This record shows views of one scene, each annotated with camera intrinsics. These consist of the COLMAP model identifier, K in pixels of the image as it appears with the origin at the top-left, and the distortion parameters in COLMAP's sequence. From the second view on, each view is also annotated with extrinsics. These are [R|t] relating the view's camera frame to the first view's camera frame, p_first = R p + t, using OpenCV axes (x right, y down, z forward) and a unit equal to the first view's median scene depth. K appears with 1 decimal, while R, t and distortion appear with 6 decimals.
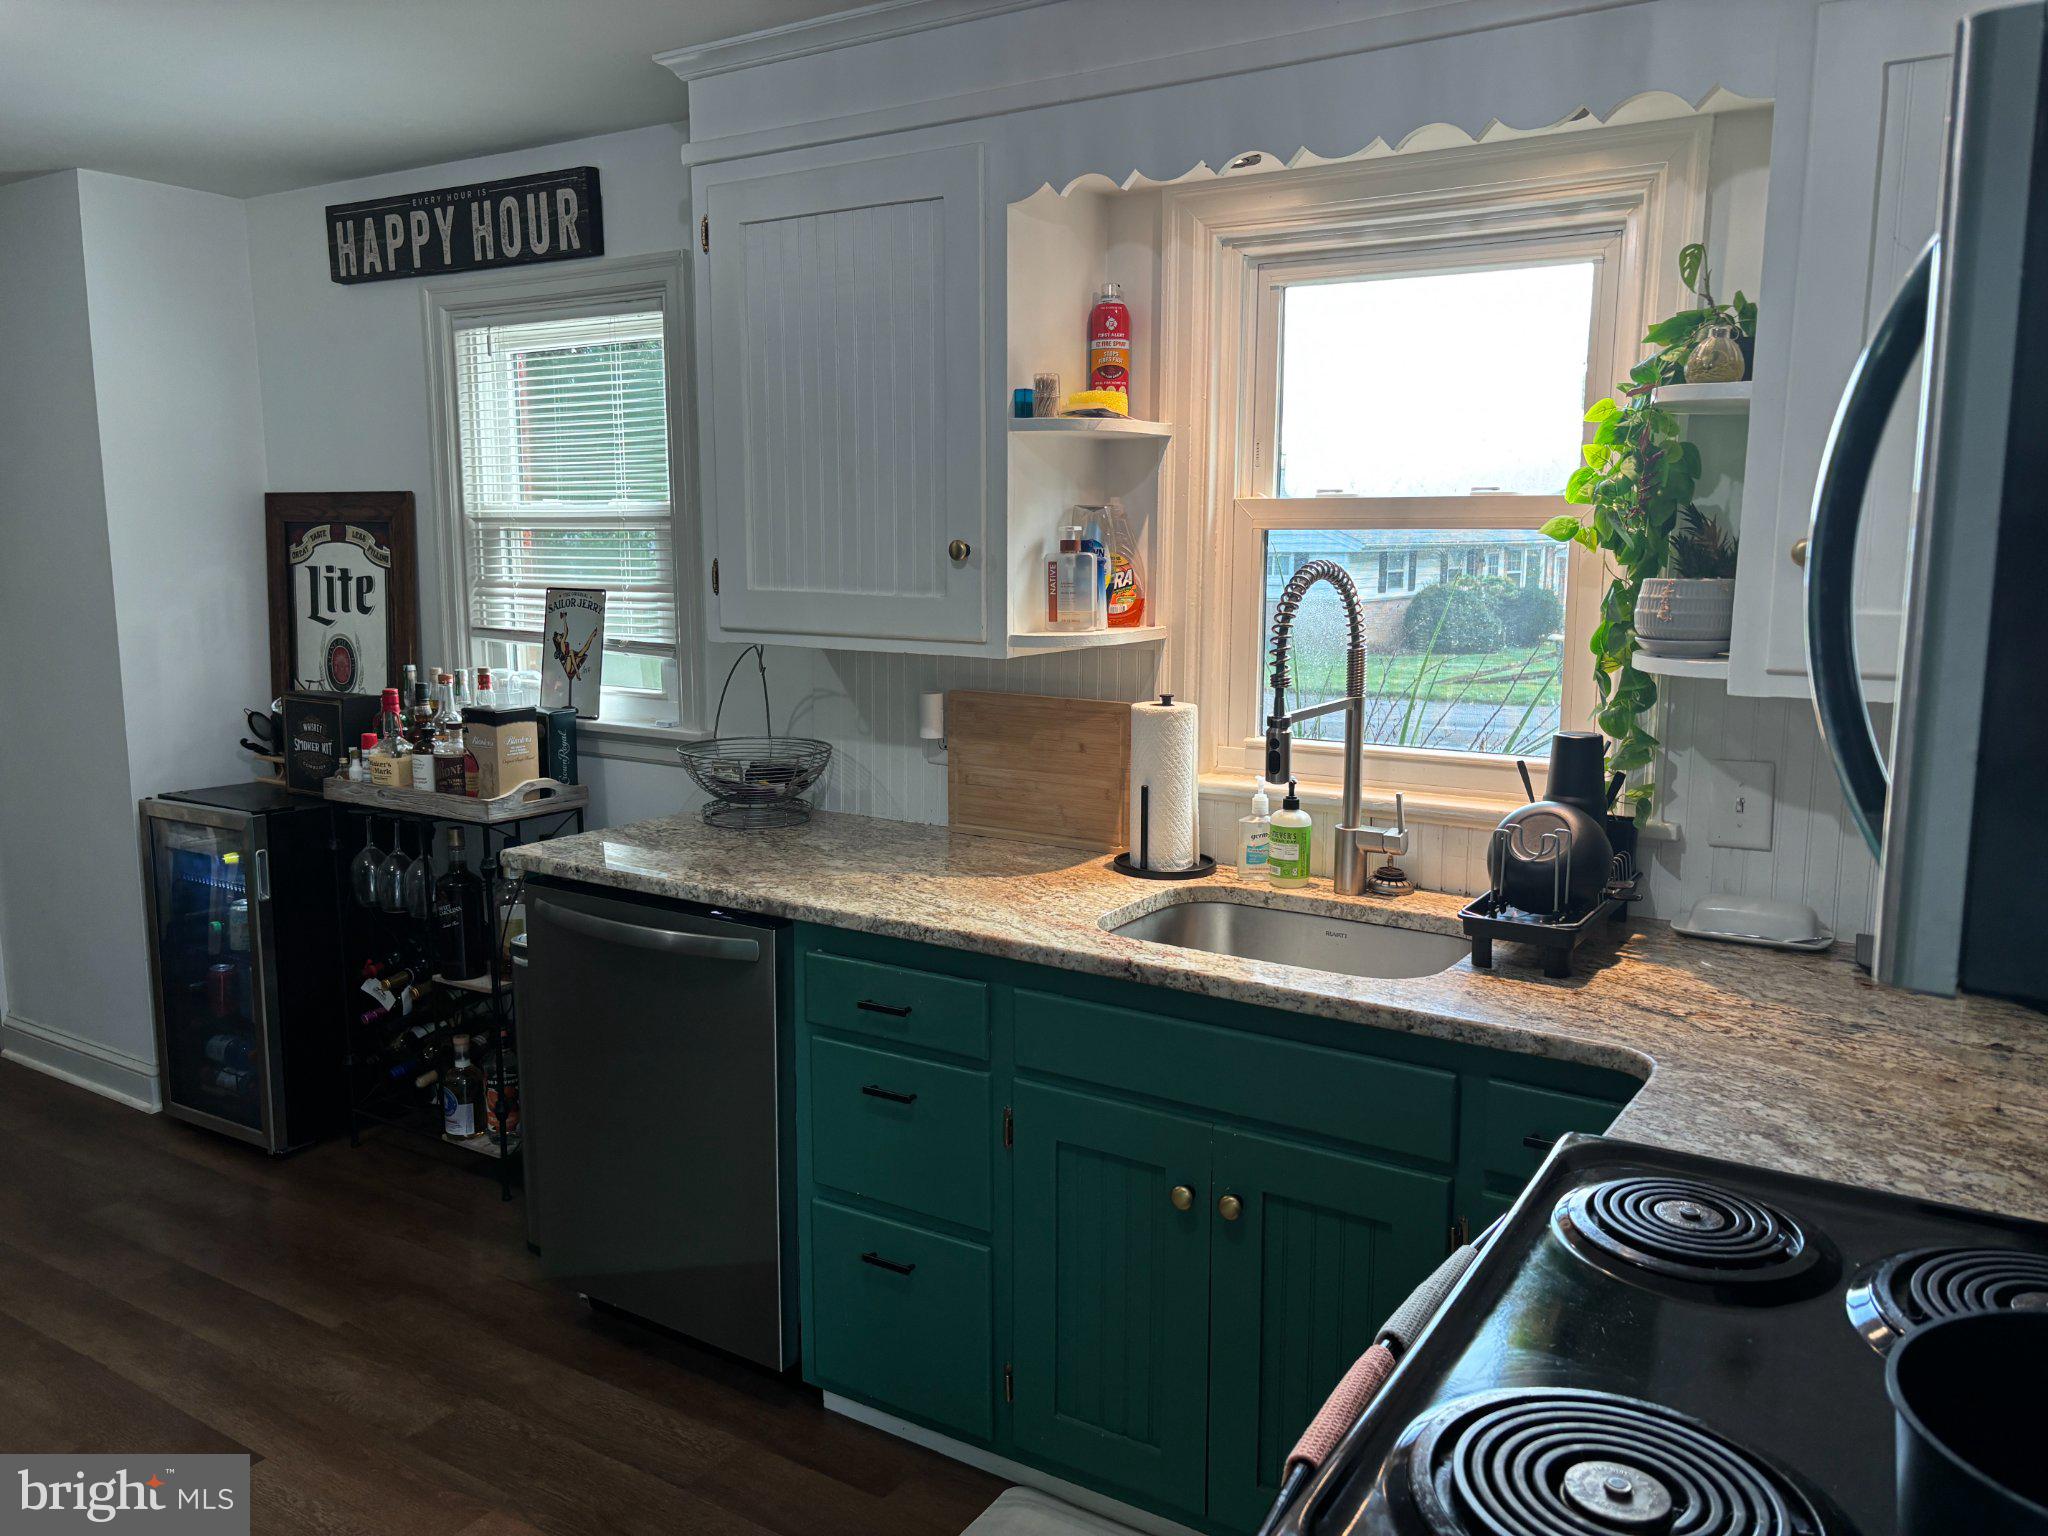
lens RADIAL K [[1532.7, 0, 1023.0], [0, 1532.7, 767.6], [0, 0, 1]] dist [0.007084, 0.002273]
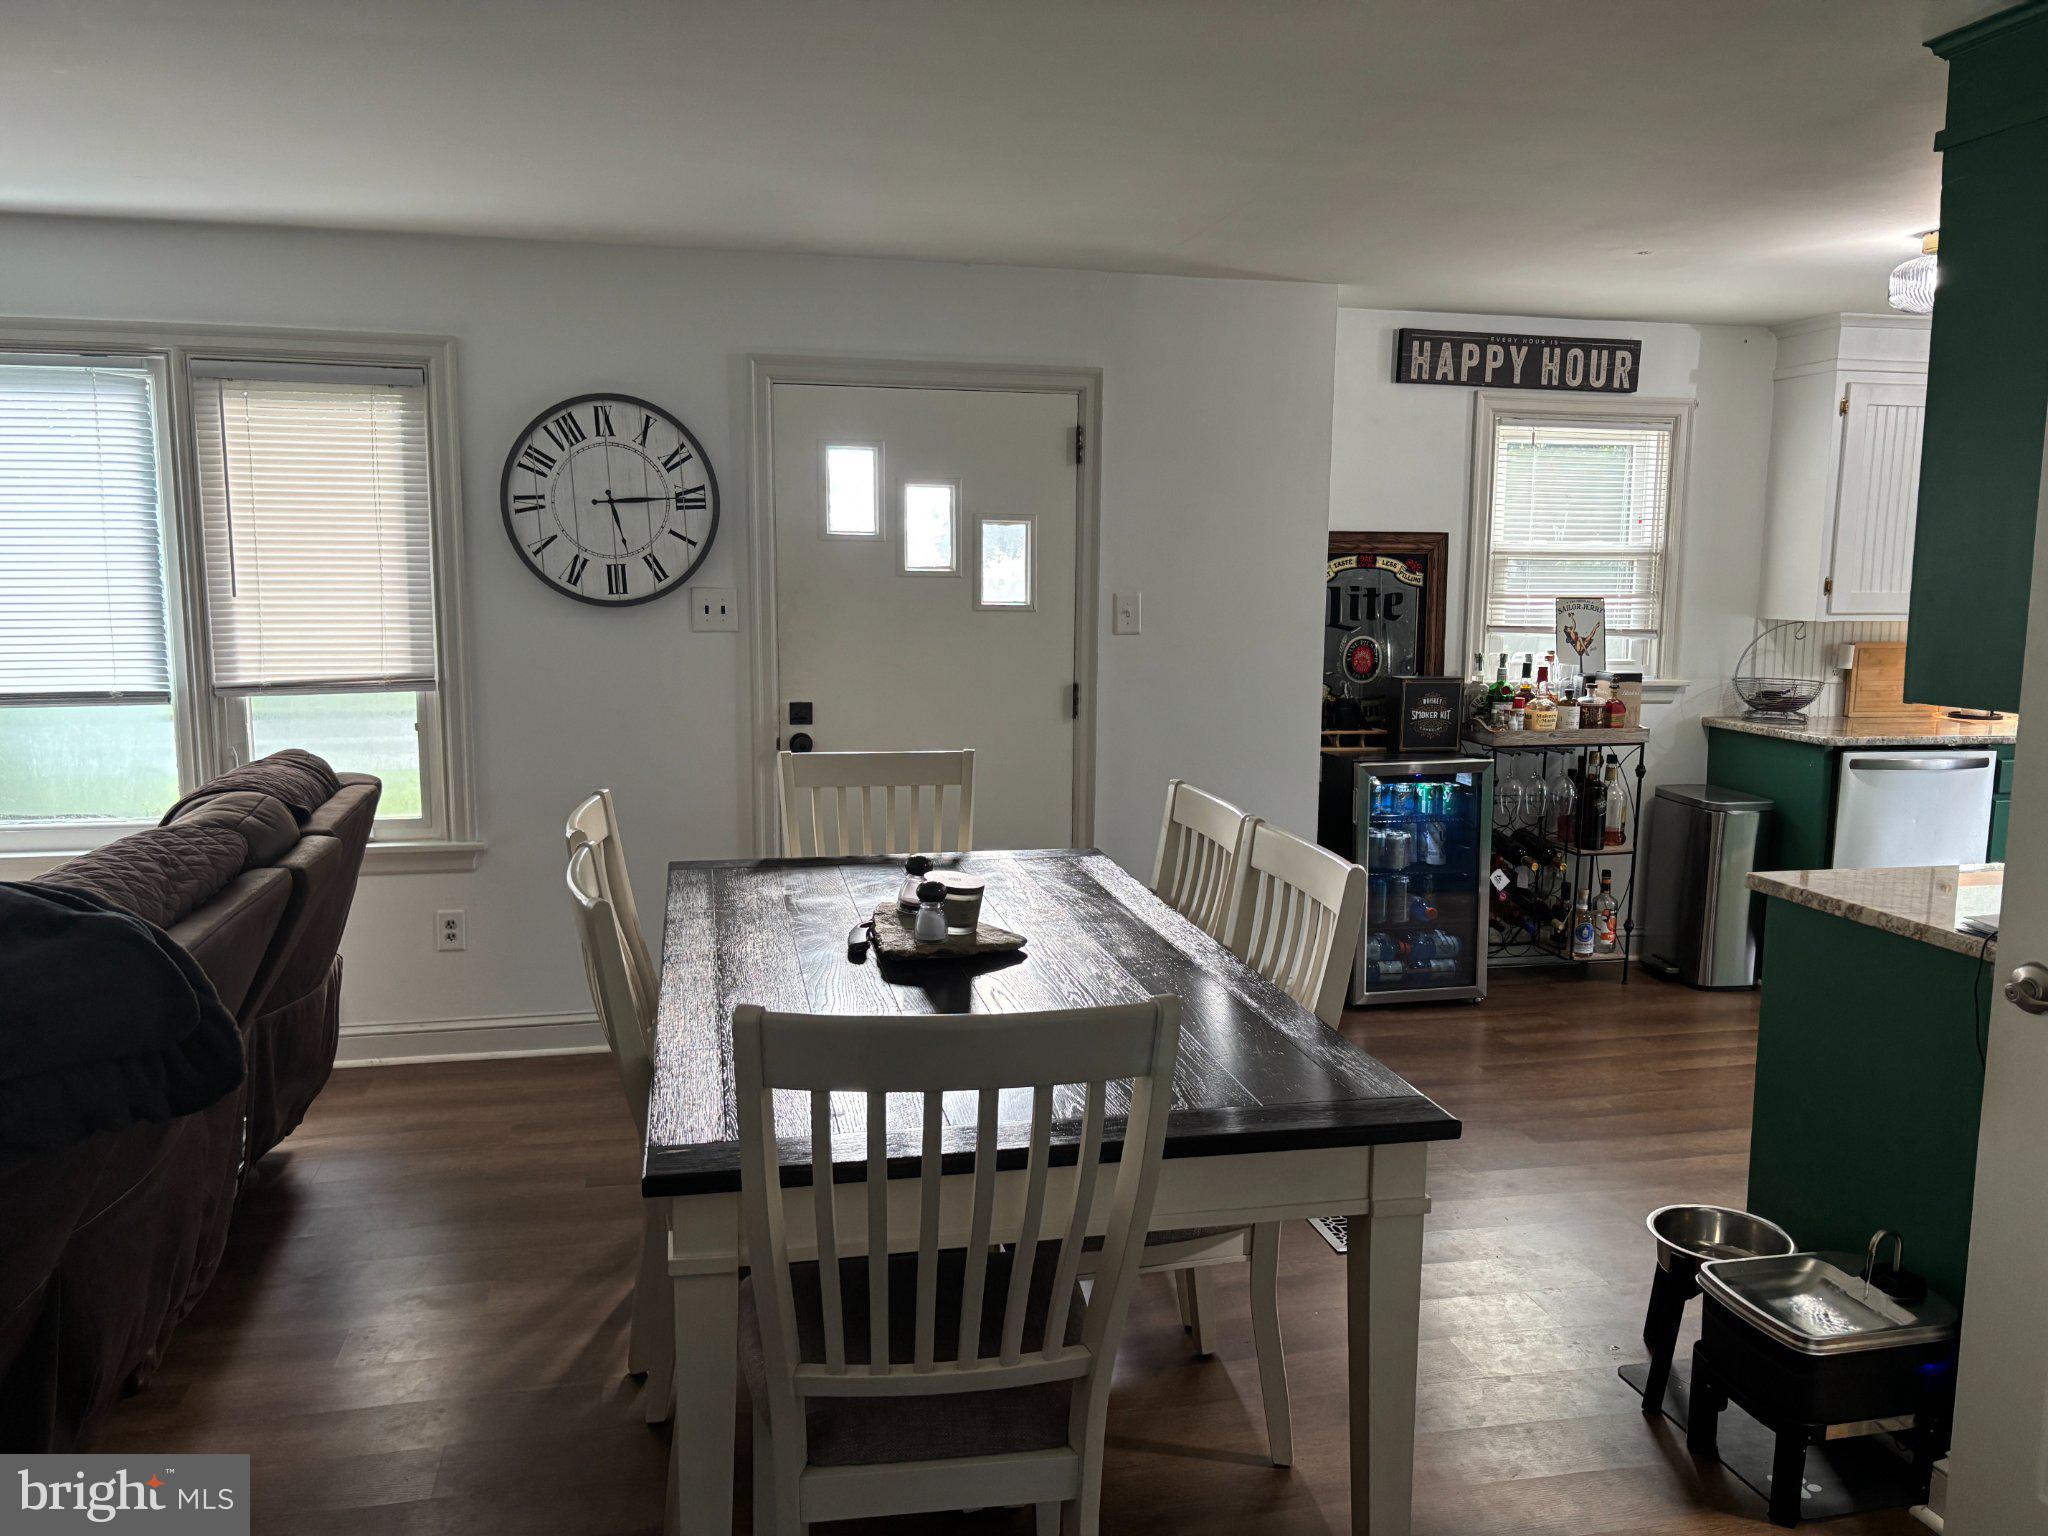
lens RADIAL K [[1532.7, 0, 1025.7], [0, 1532.7, 768.2], [0, 0, 1]] dist [0.007084, 0.002273]
pose [[0.715231, -0.088731, 0.693232, -1.796275], [0.103596, 0.994410, 0.020397, -0.033822], [-0.691167, 0.057228, 0.720426, 0.271974]]
